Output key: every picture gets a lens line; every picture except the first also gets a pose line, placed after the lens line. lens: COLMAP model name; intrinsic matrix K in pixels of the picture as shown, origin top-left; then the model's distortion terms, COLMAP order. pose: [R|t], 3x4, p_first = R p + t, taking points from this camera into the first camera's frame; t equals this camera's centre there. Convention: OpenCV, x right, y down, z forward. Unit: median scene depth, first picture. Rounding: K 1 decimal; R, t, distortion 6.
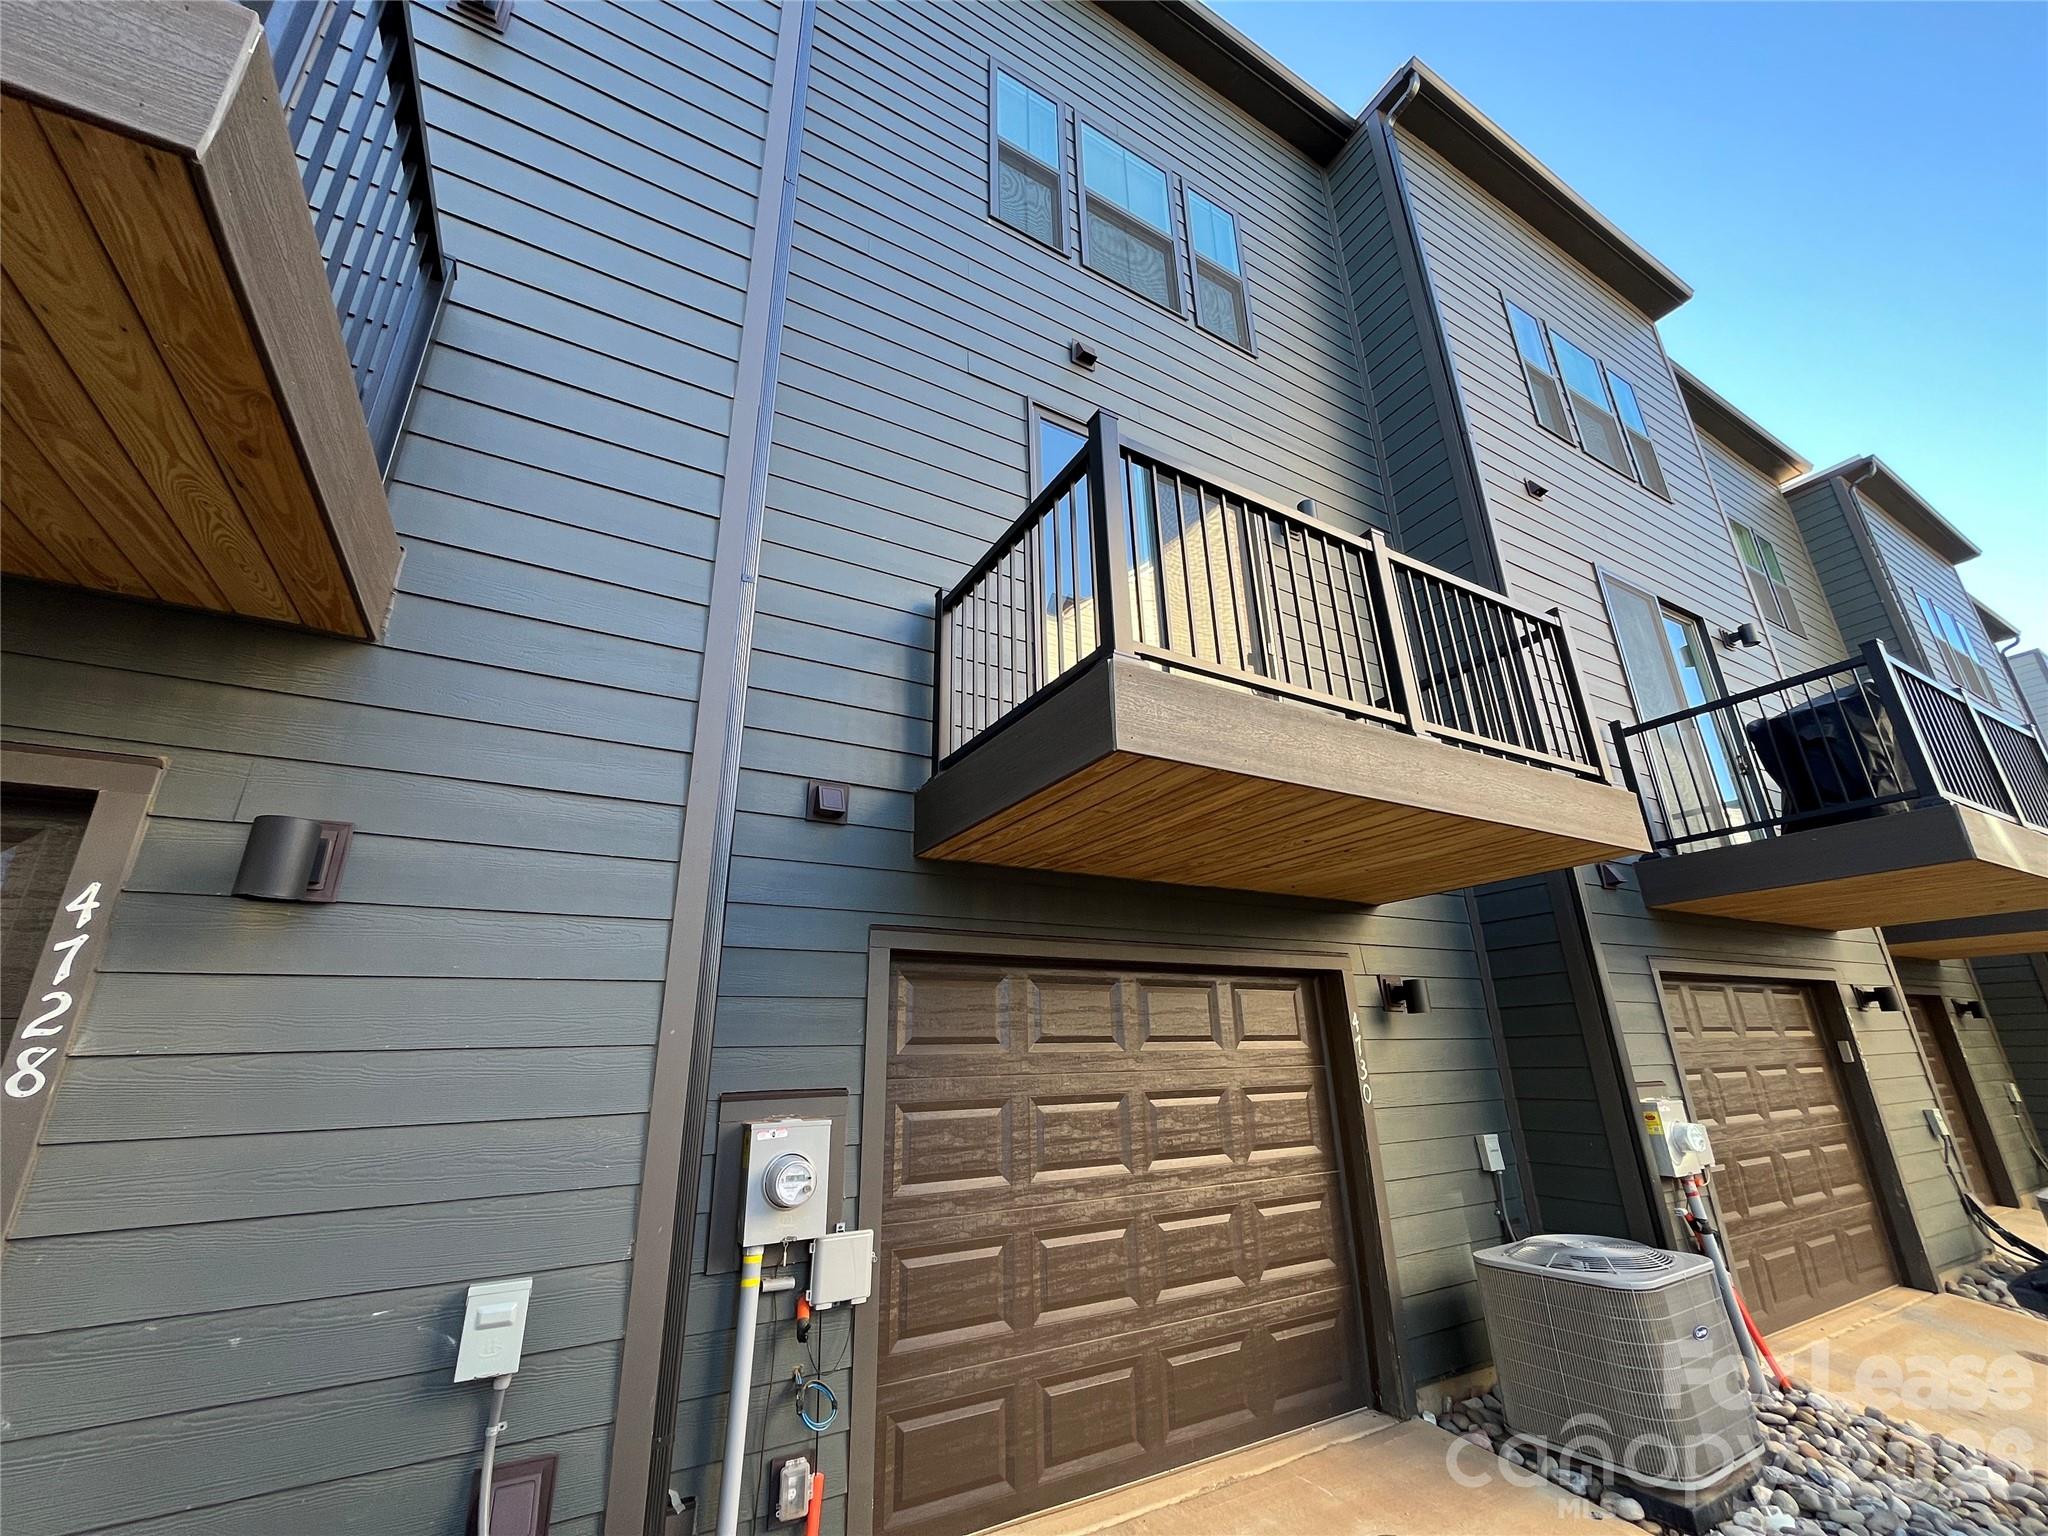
lens RADIAL K [[823.5, 0, 1021.5], [0, 823.5, 767.6], [0, 0, 1]] dist [-0.002911, -0.000381]
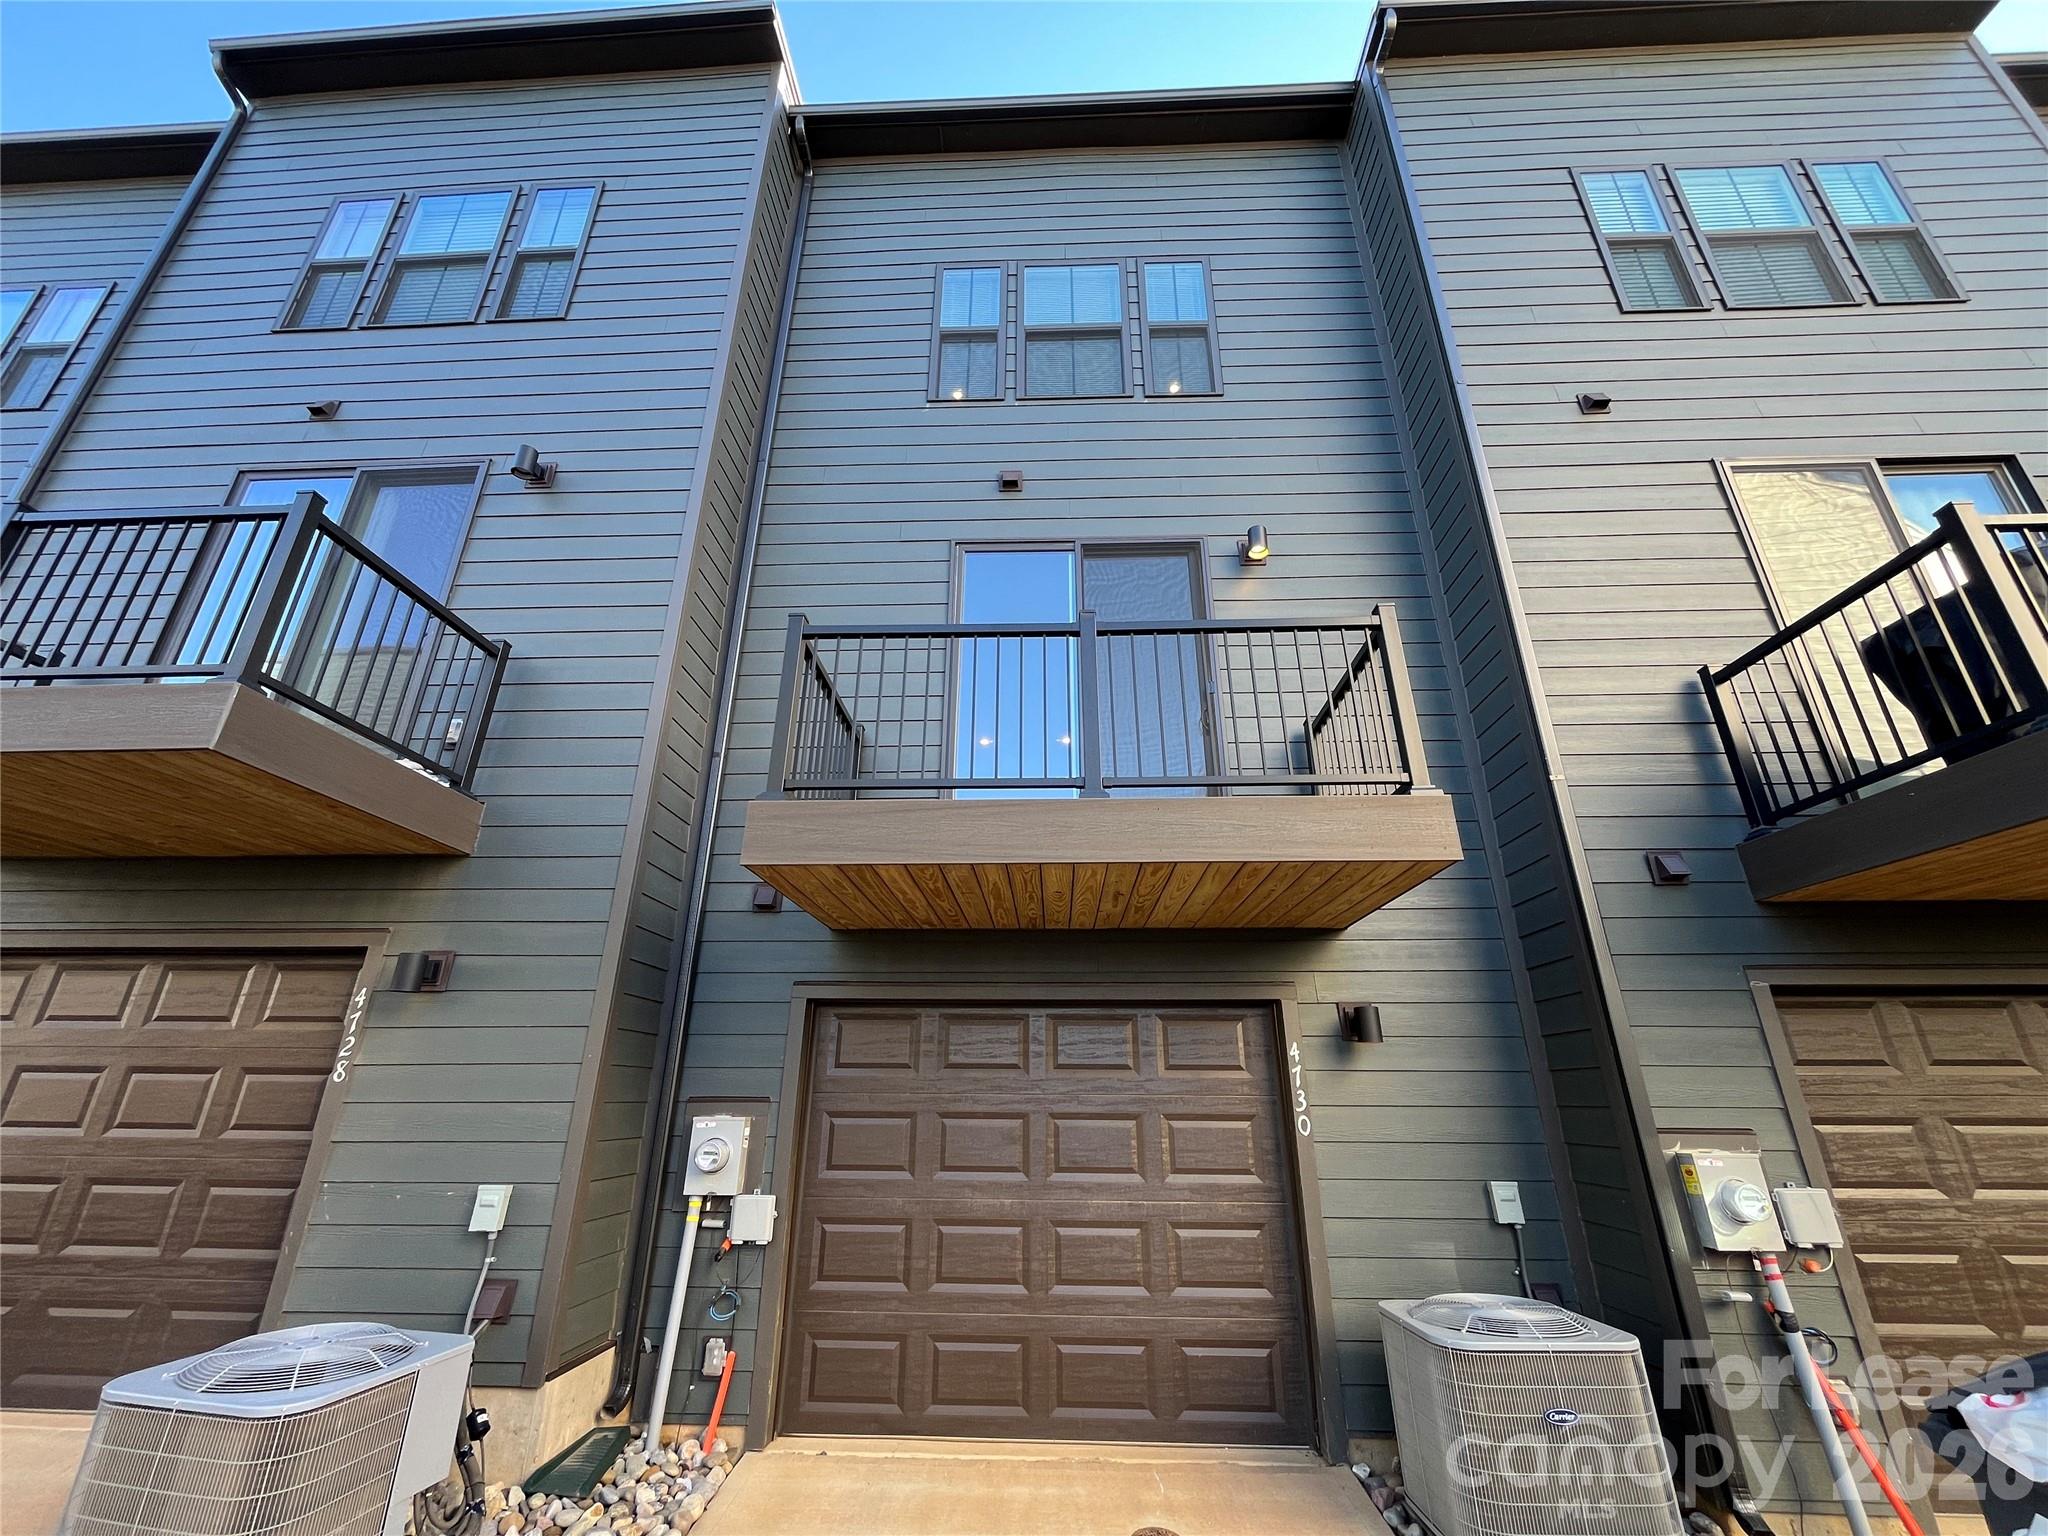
lens RADIAL K [[823.5, 0, 1021.5], [0, 823.5, 767.6], [0, 0, 1]] dist [-0.002911, -0.000381]
pose [[0.847949, -0.174147, -0.500655, 0.825852], [0.155033, 0.984670, -0.079931, 0.001173], [0.506900, -0.009840, 0.861949, -0.018242]]
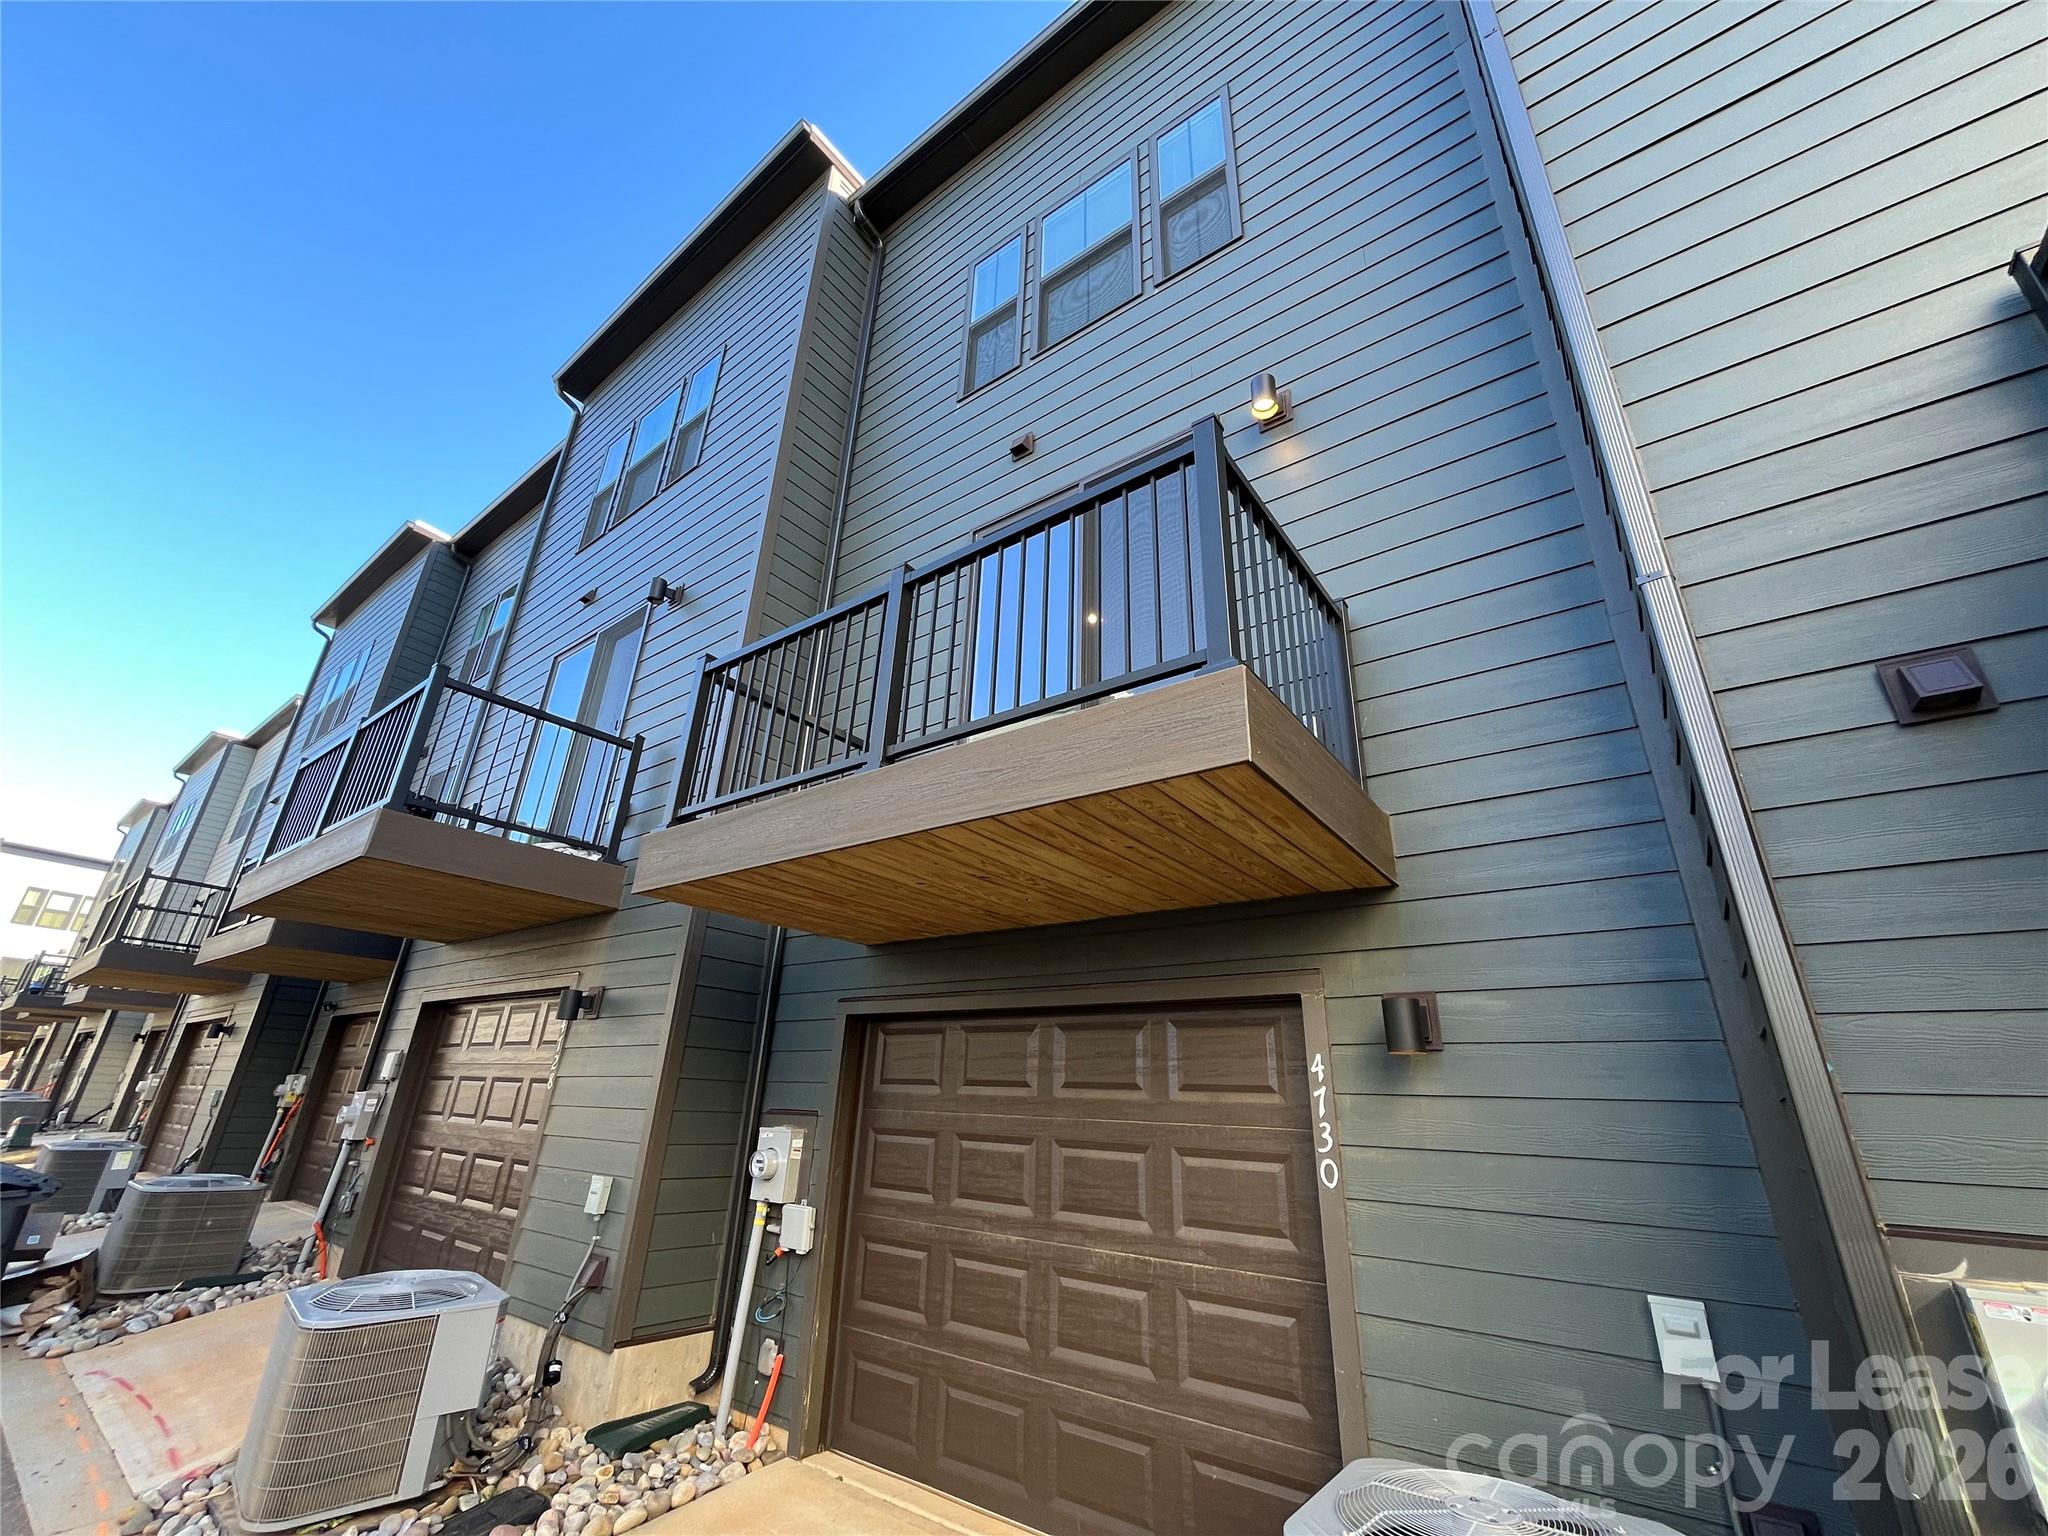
lens RADIAL K [[823.5, 0, 1021.5], [0, 823.5, 767.6], [0, 0, 1]] dist [-0.002911, -0.000381]
pose [[0.400486, -0.317334, -0.859599, 1.193993], [0.263446, 0.938384, -0.223679, 0.194504], [0.877614, -0.136877, 0.459410, 0.598464]]
